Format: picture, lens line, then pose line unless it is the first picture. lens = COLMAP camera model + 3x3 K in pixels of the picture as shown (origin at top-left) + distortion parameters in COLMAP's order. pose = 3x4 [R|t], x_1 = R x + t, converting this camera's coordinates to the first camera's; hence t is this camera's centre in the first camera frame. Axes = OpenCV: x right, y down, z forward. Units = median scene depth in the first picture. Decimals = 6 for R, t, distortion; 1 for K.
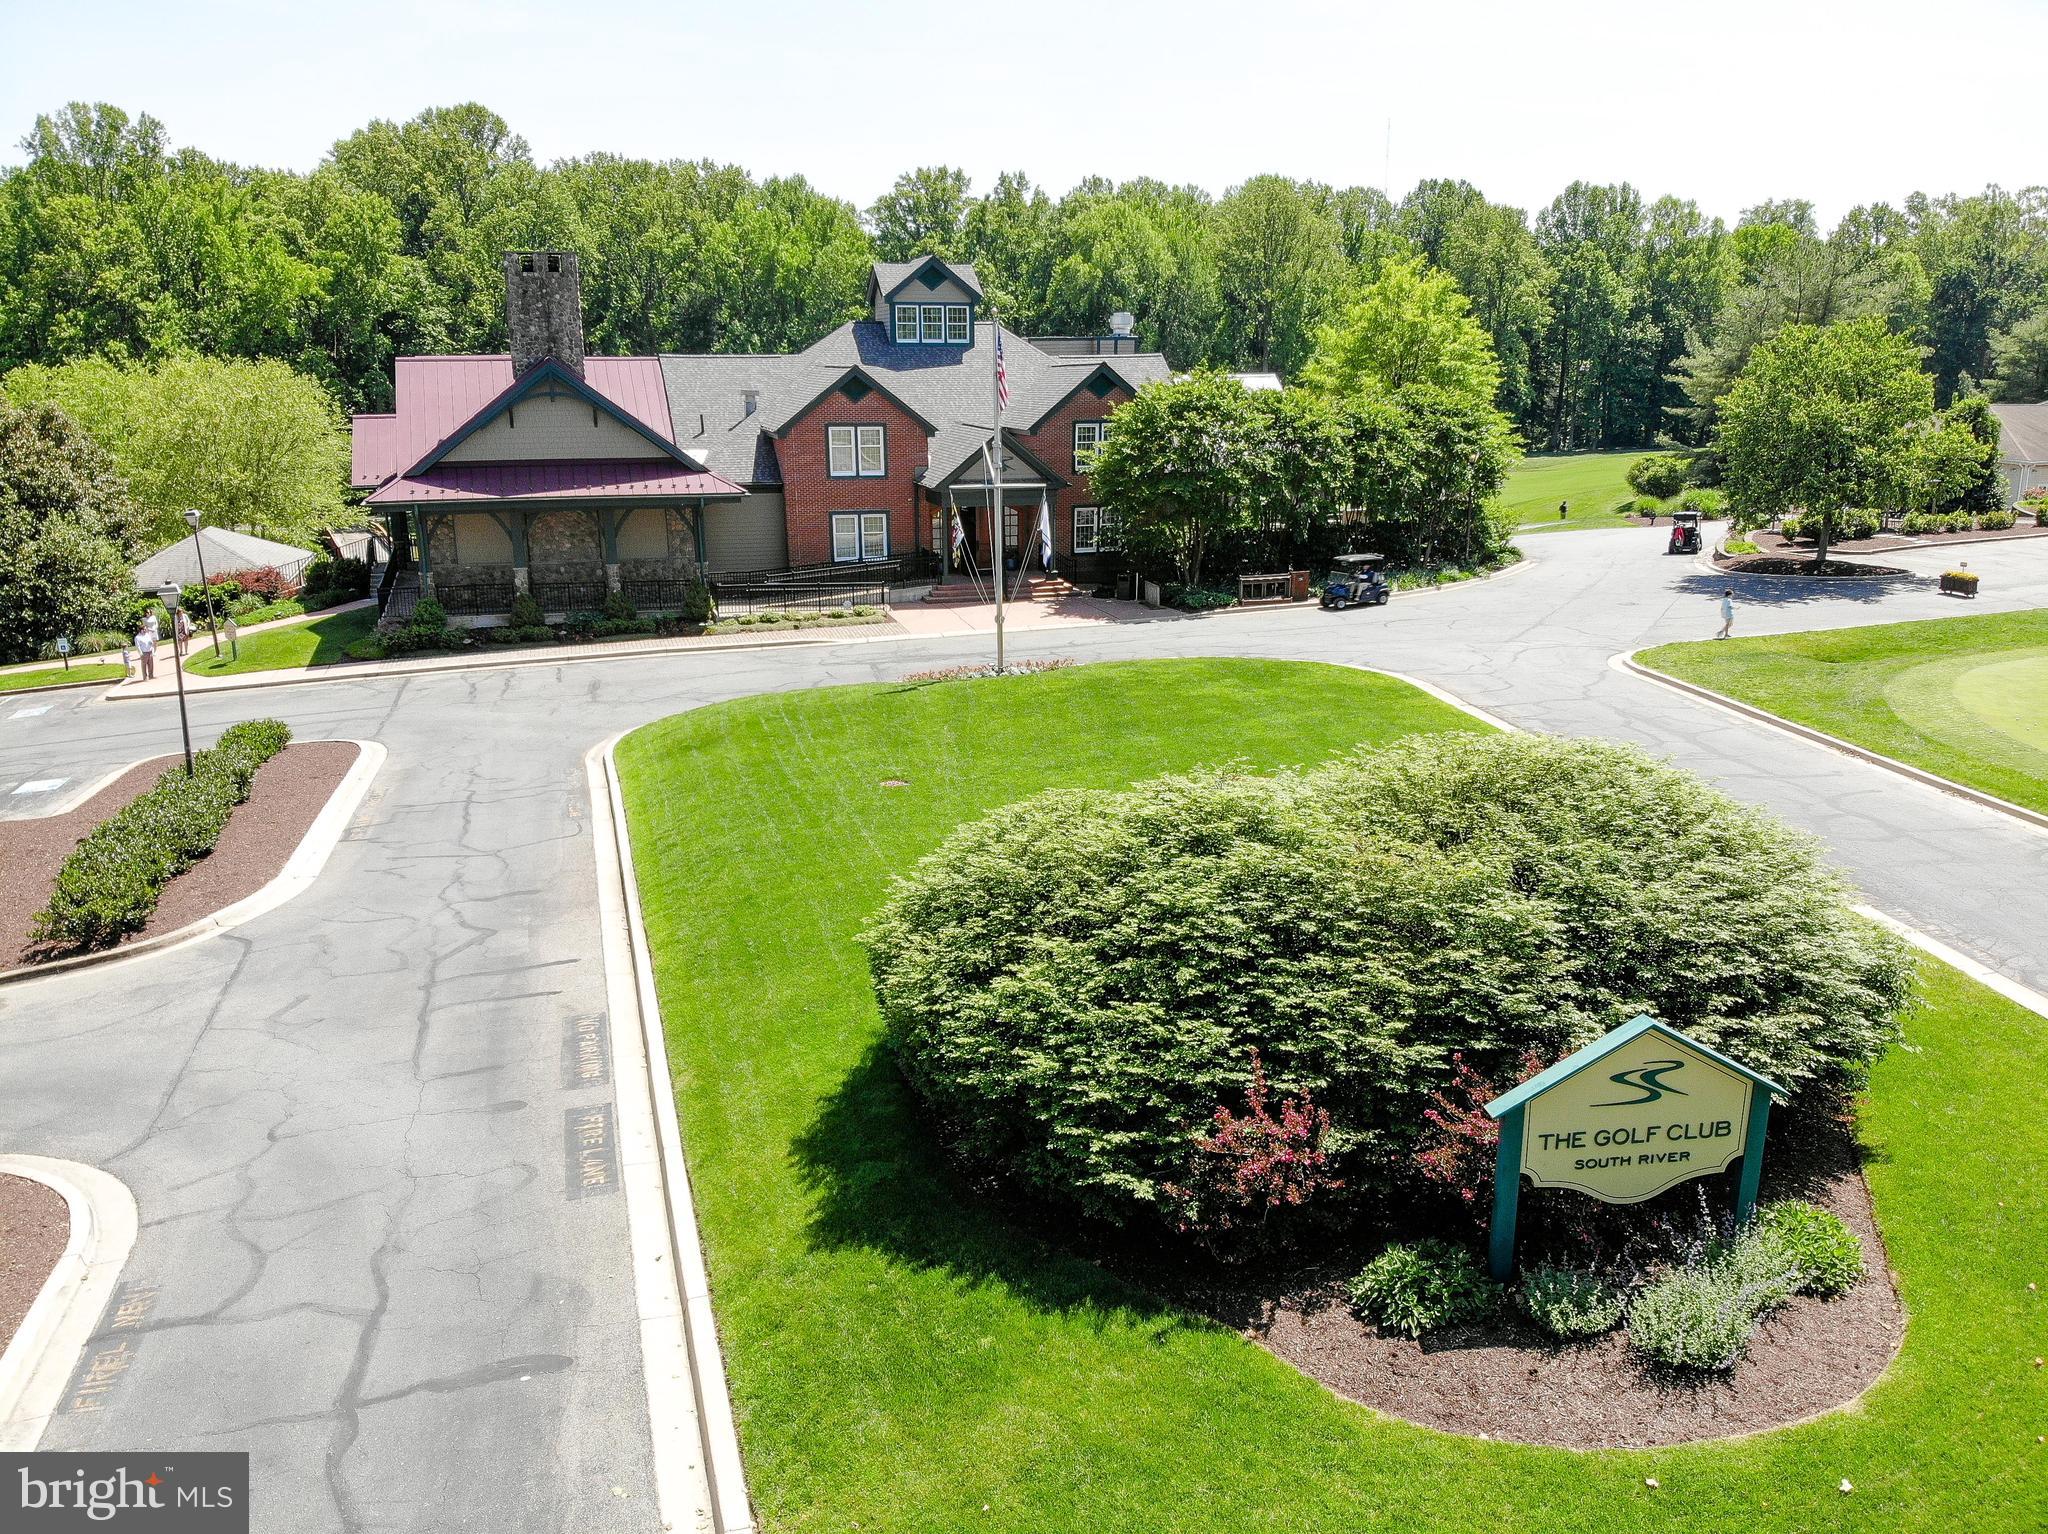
lens RADIAL K [[1512.2, 0, 1018.9], [0, 1512.2, 808.2], [0, 0, 1]] dist [0.018583, -0.116217]
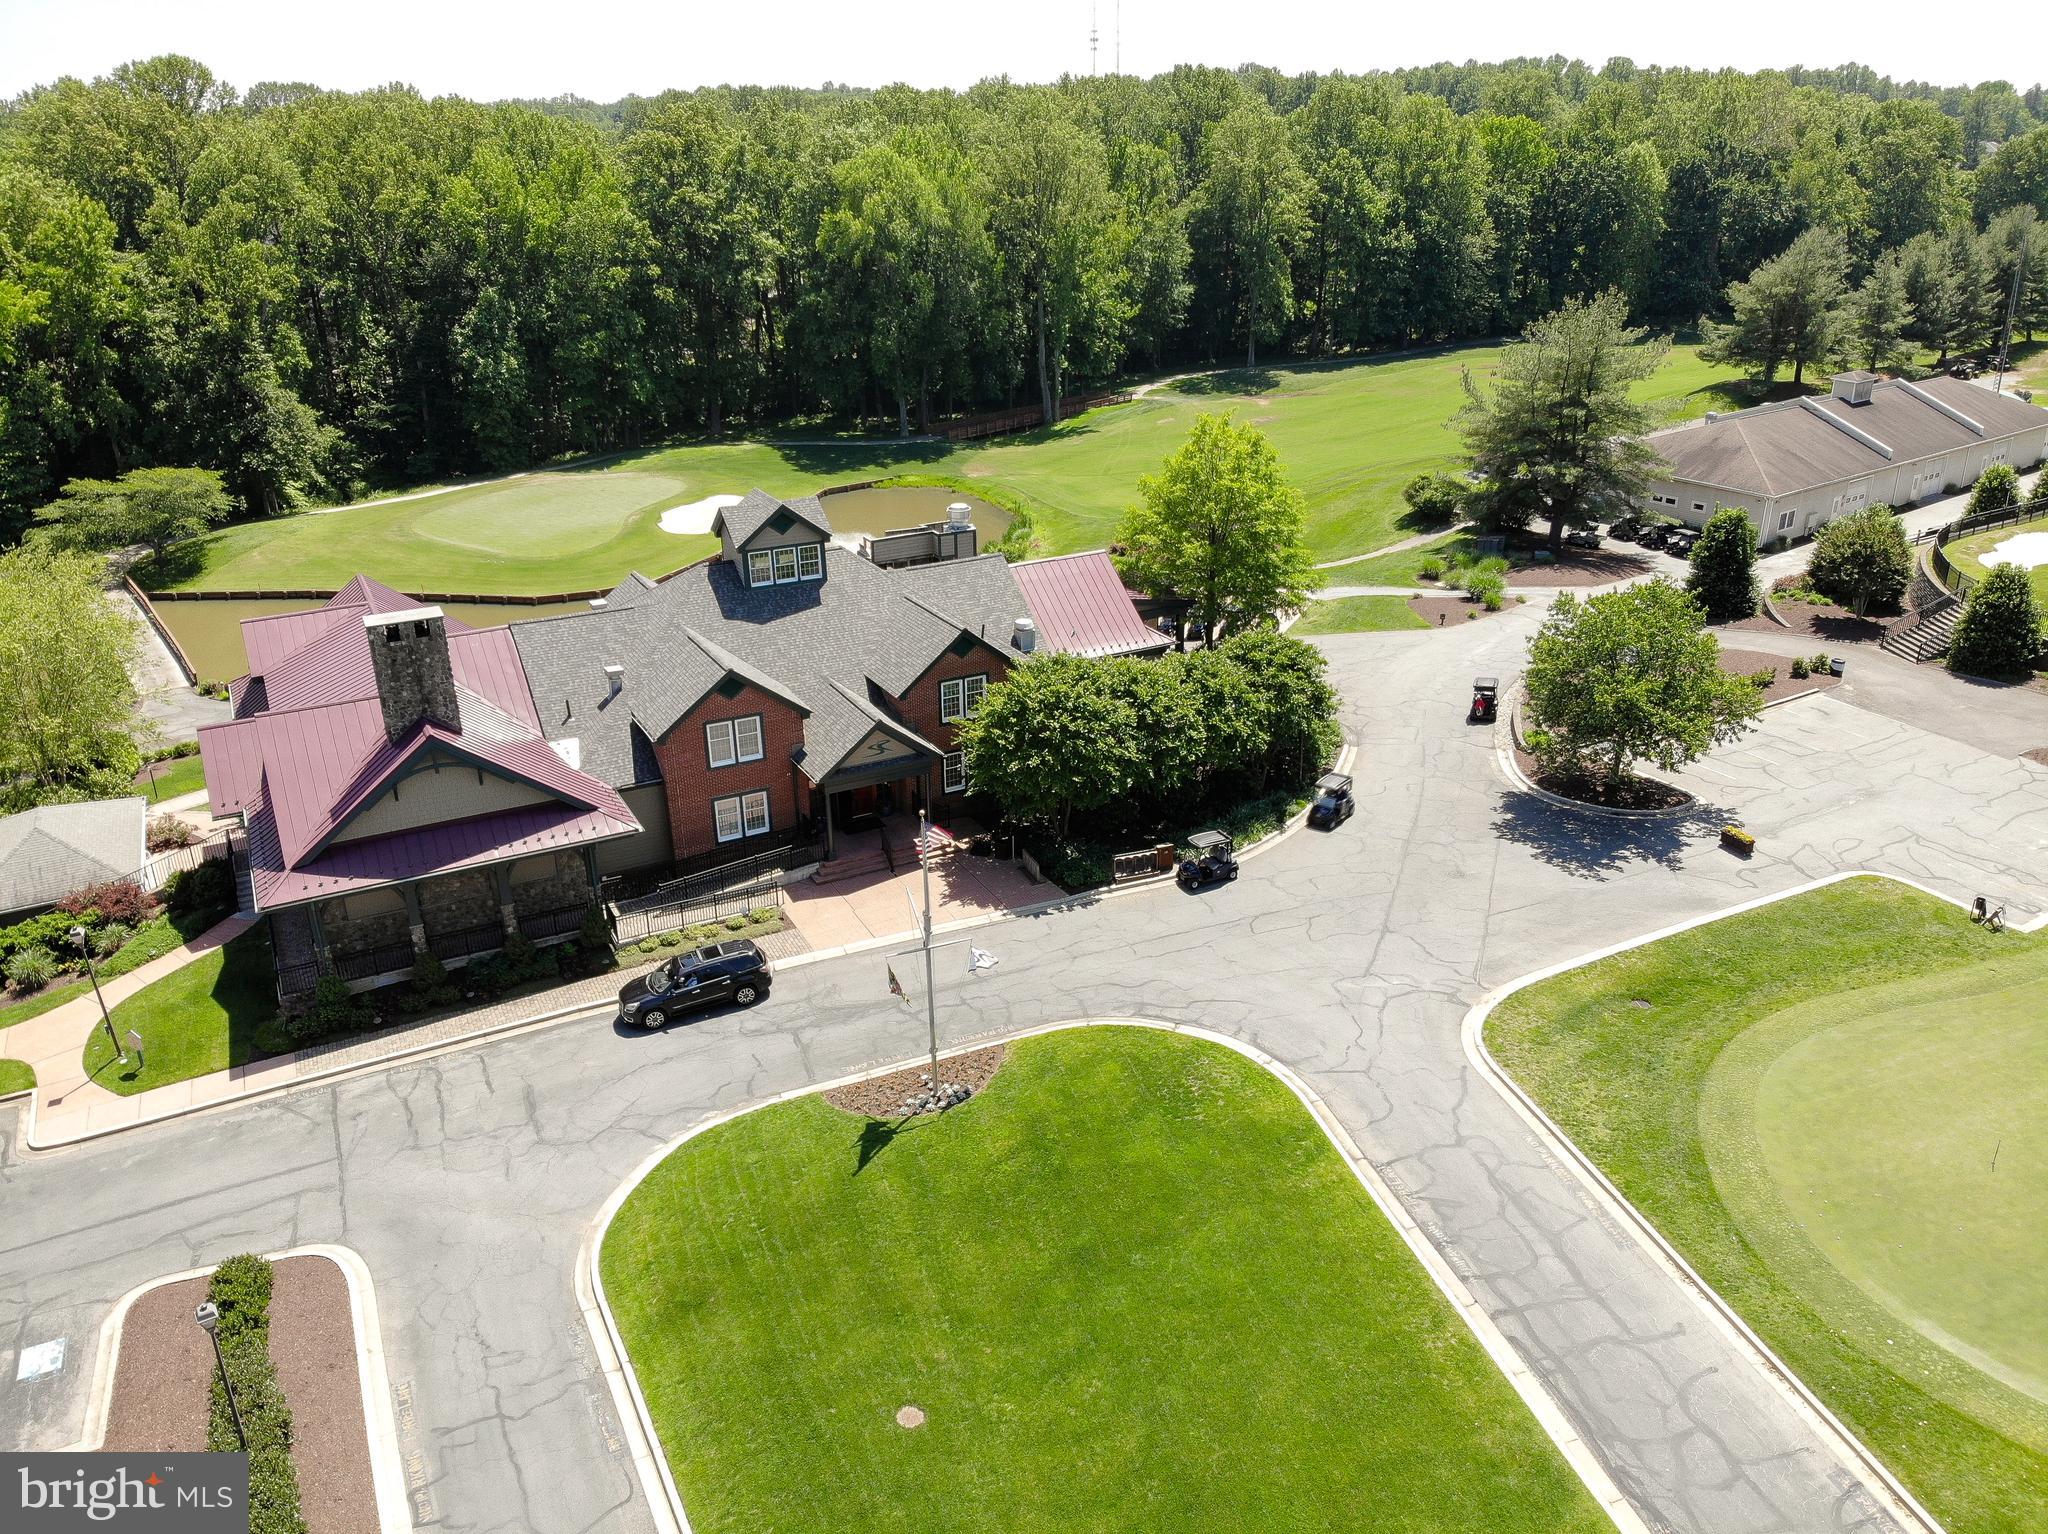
lens RADIAL K [[1512.2, 0, 1026.7], [0, 1512.2, 790.6], [0, 0, 1]] dist [0.018583, -0.116217]
pose [[0.985172, -0.081545, 0.150950, -0.070729], [0.062157, 0.989697, 0.128980, -0.331107], [-0.159913, -0.117684, 0.980091, -0.036398]]
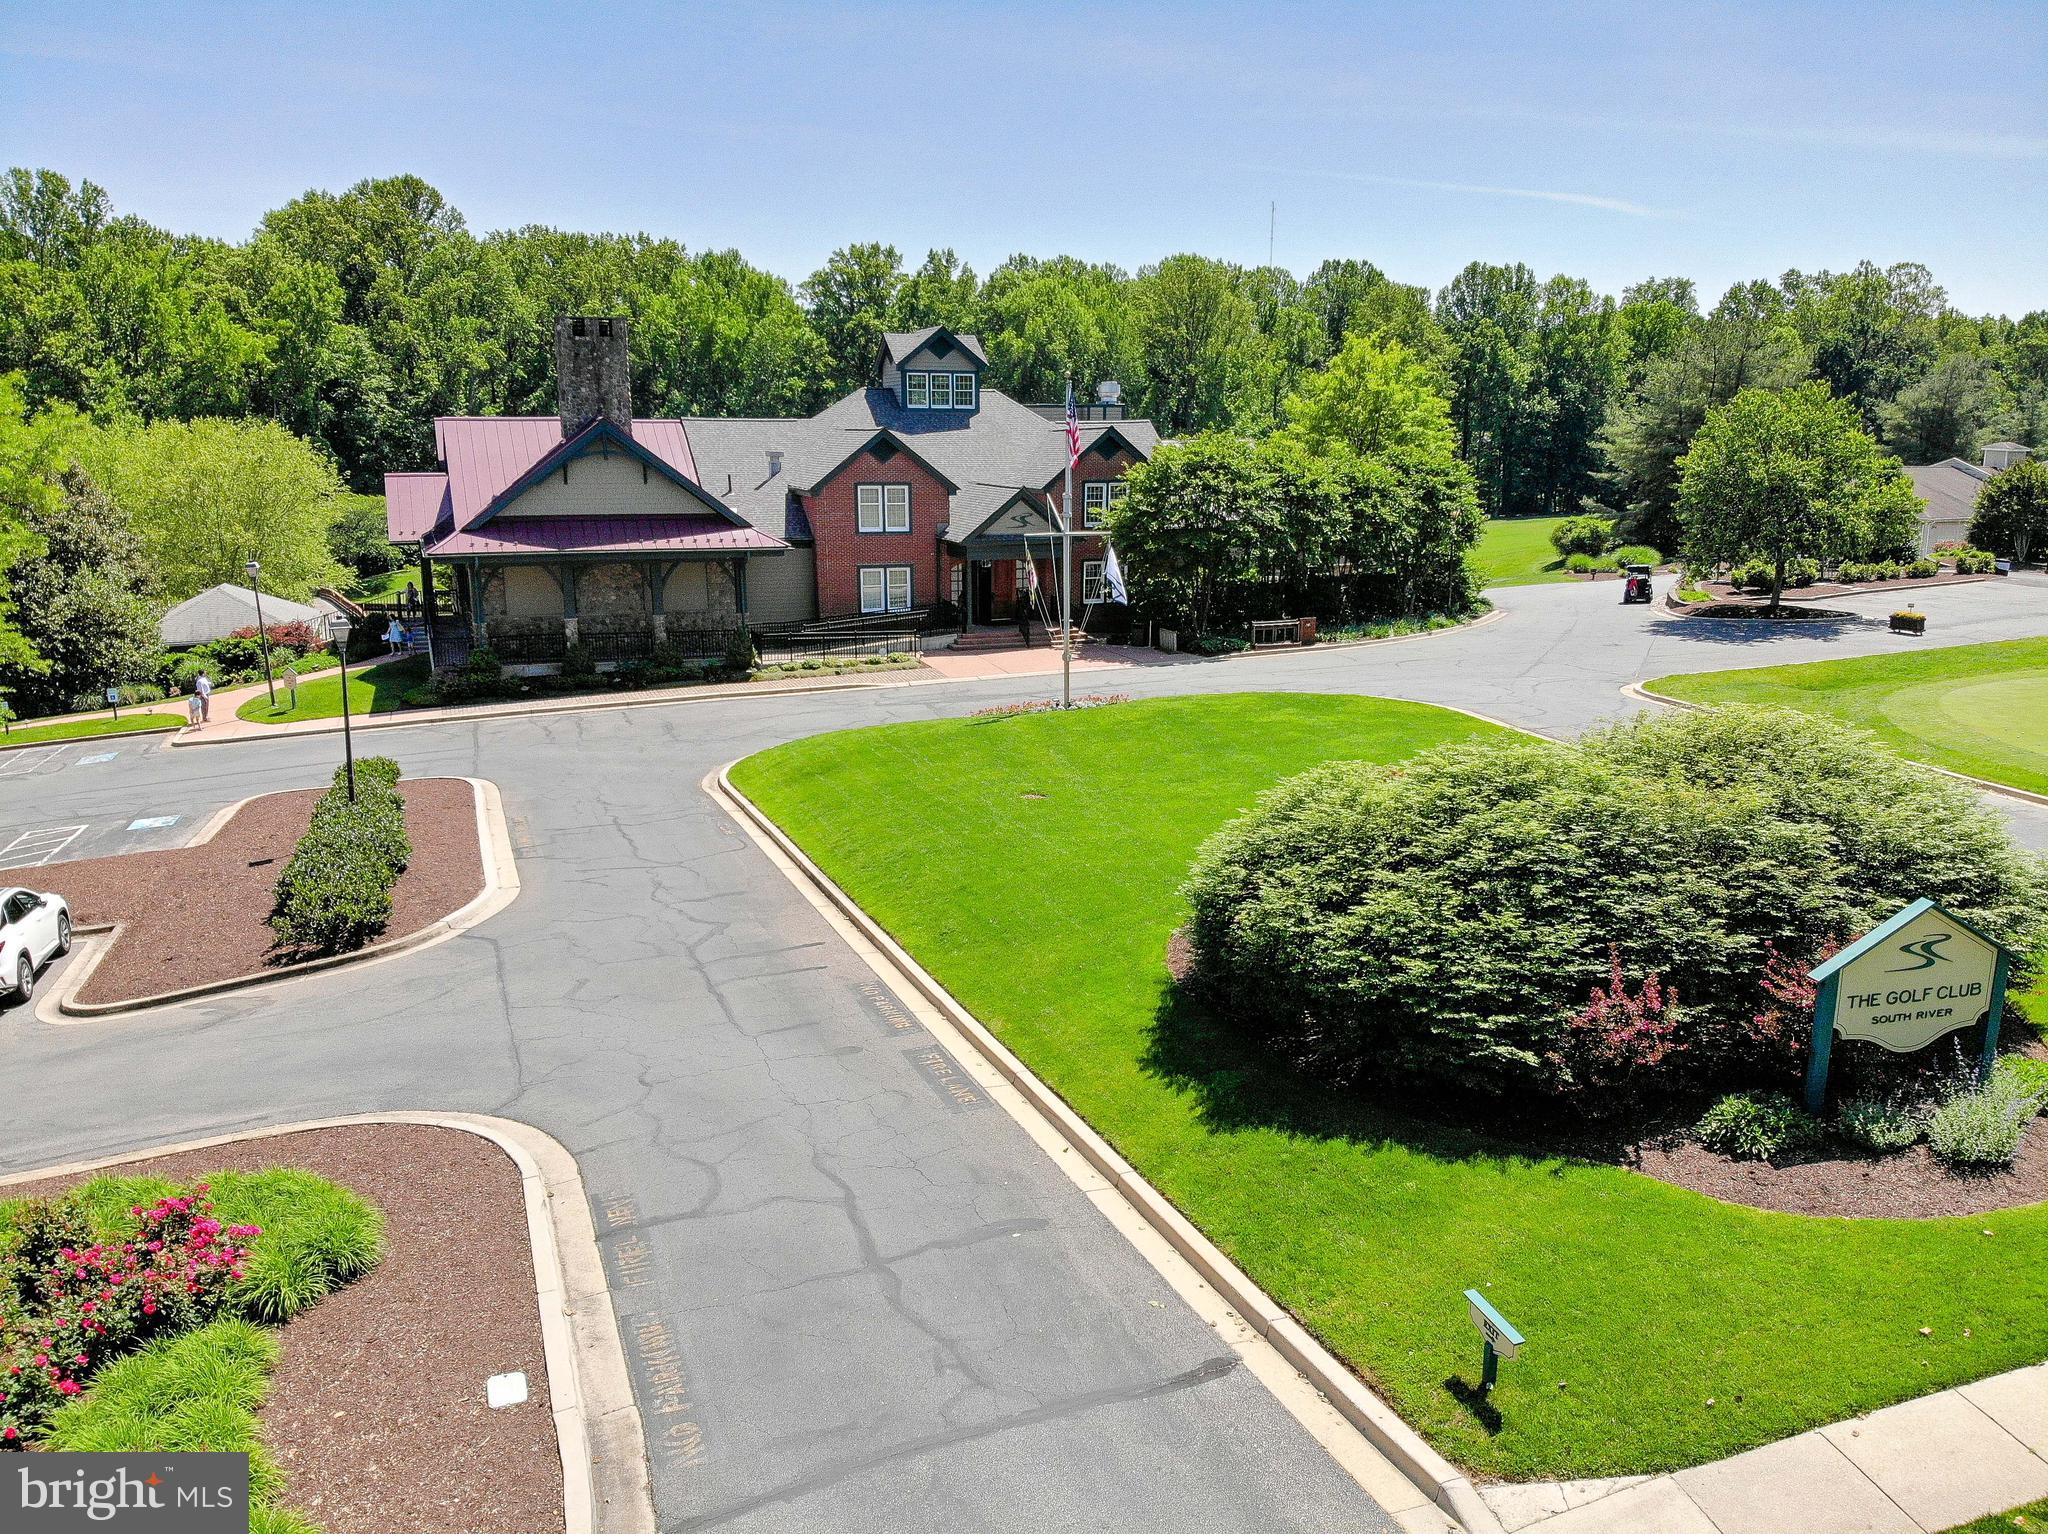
lens RADIAL K [[1512.2, 0, 1020.6], [0, 1512.2, 805.5], [0, 0, 1]] dist [0.018583, -0.116217]
pose [[0.997455, -0.014227, 0.069869, -0.090526], [0.017476, 0.998783, -0.046112, 0.021061], [-0.069128, 0.047216, 0.996490, -0.045639]]
